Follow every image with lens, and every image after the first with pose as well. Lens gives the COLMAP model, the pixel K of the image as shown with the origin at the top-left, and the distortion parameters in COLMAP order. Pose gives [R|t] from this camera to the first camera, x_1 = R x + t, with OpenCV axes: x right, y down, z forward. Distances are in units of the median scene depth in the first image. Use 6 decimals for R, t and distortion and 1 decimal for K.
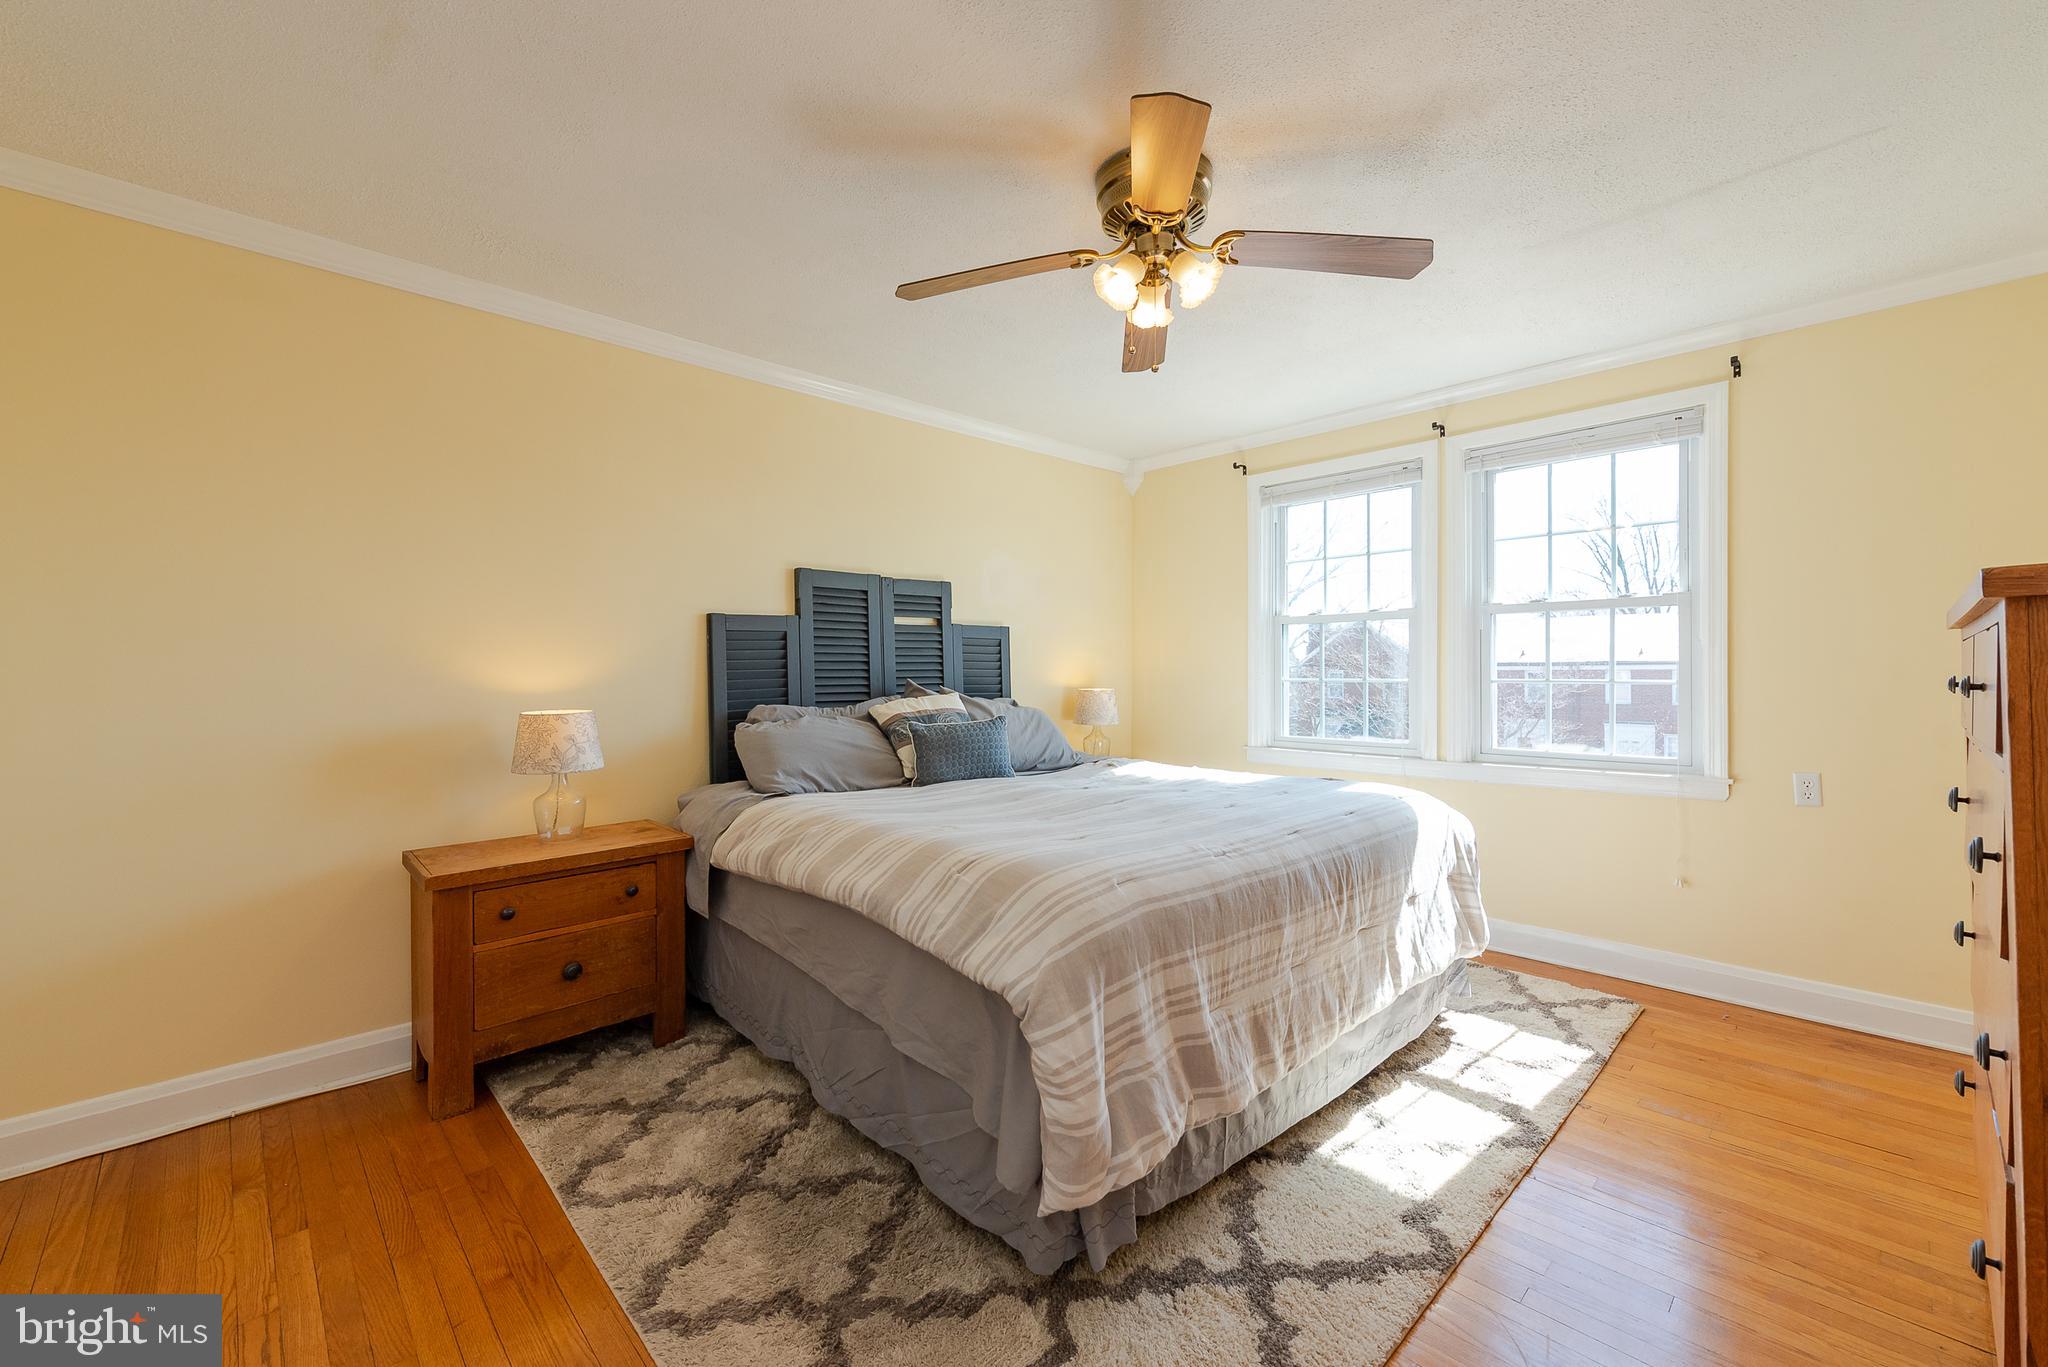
lens RADIAL K [[827.2, 0, 1024.0], [0, 827.2, 683.5], [0, 0, 1]] dist [0.000109, -0.001067]
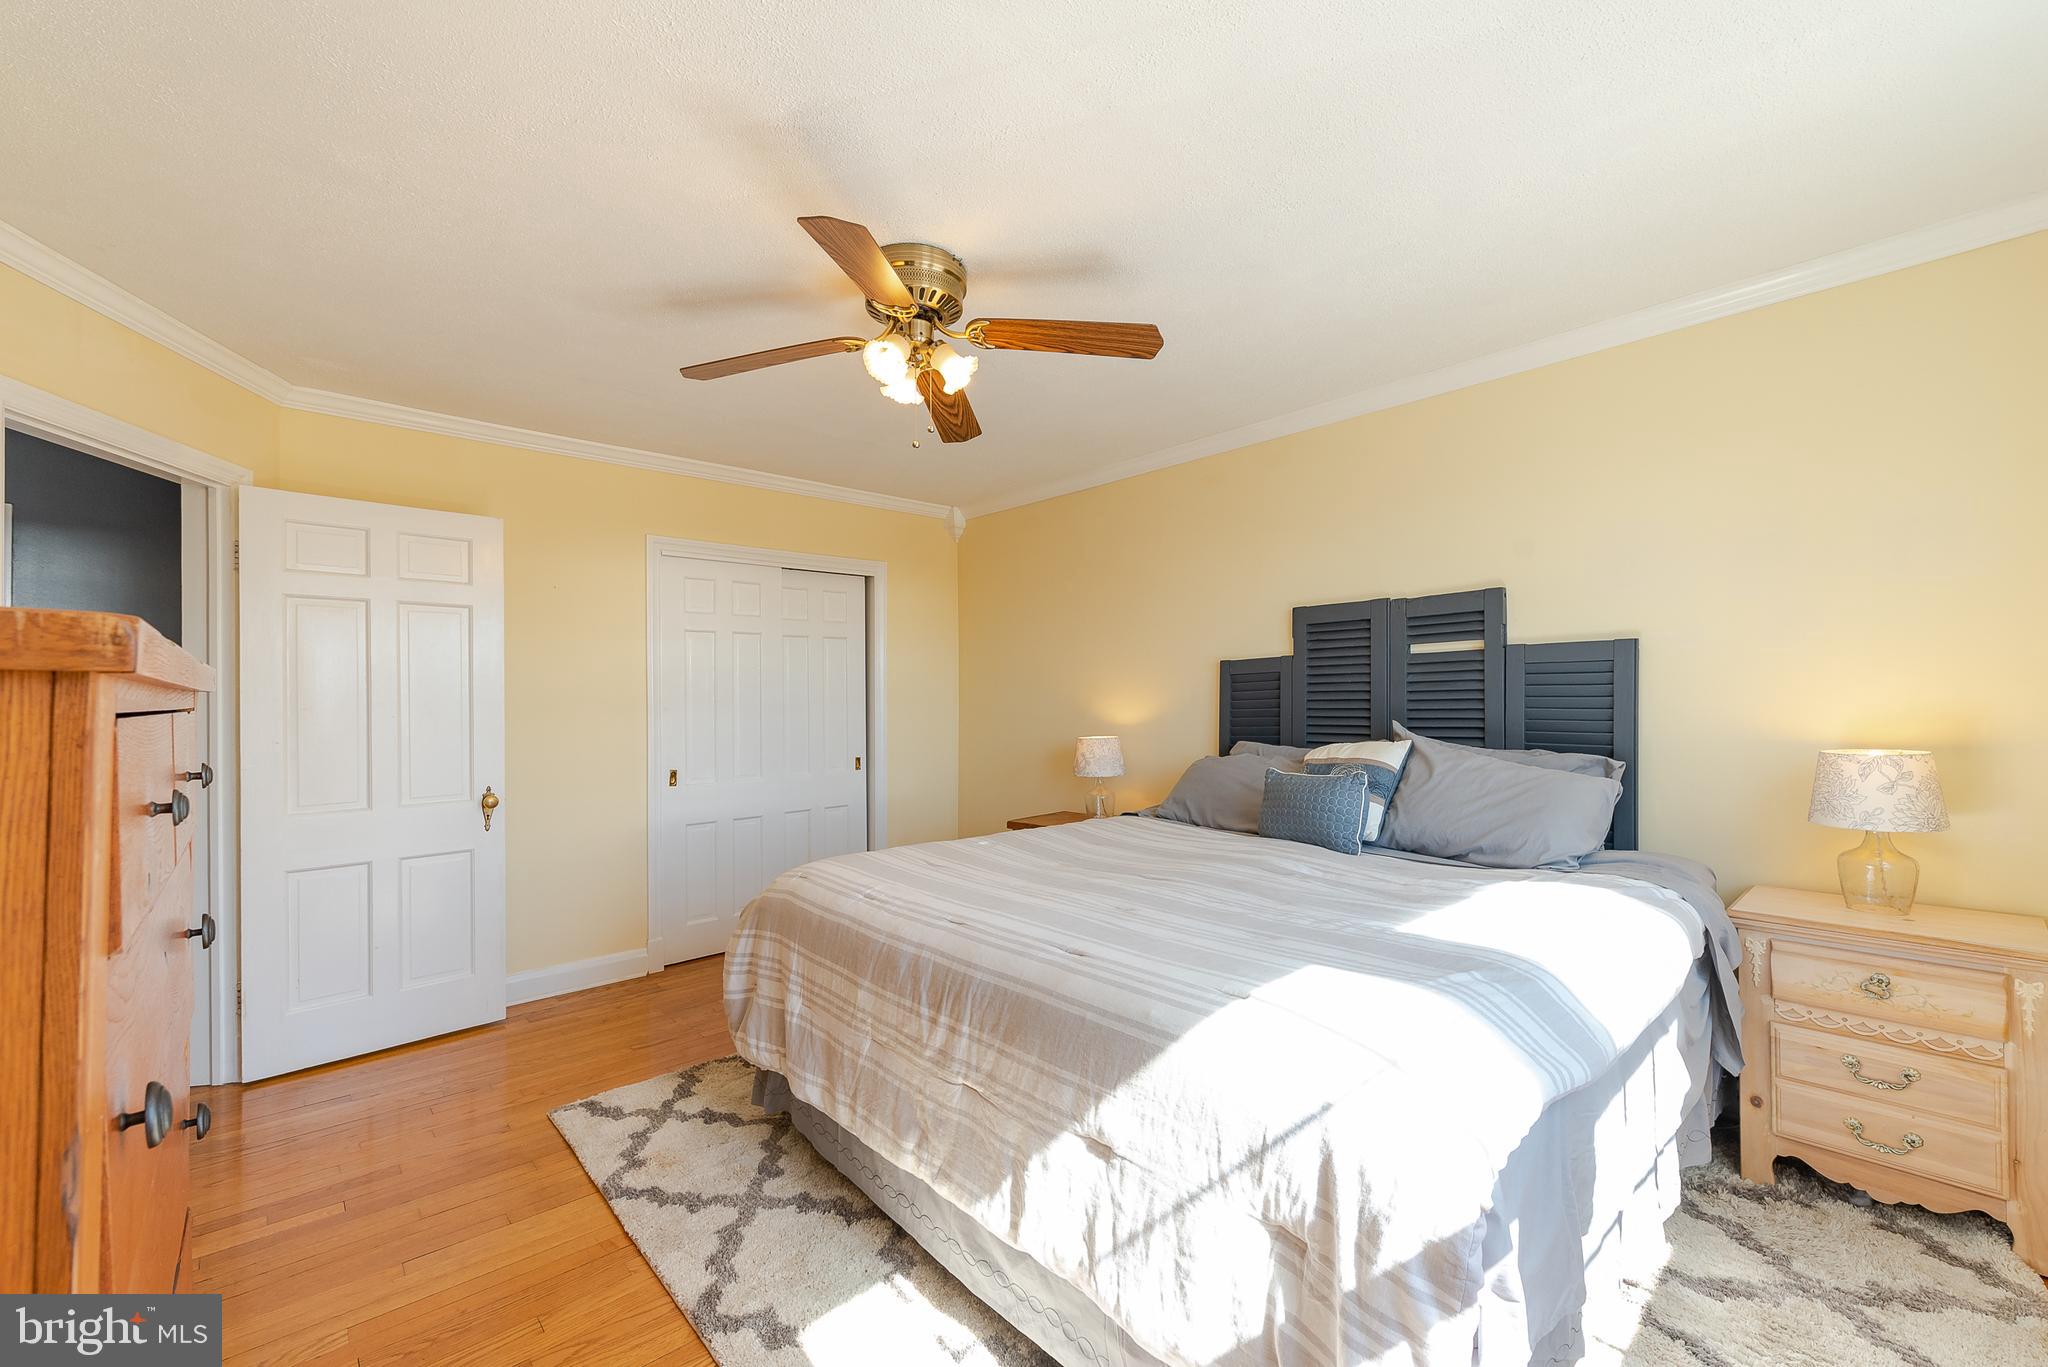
lens RADIAL K [[833.3, 0, 1027.0], [0, 833.3, 712.4], [0, 0, 1]] dist [0.001110, -0.000021]
pose [[-0.020114, 0.015542, -0.999677, 0.750413], [-0.003317, 0.999873, 0.015612, -0.027921], [0.999792, 0.003630, -0.020060, 0.705628]]
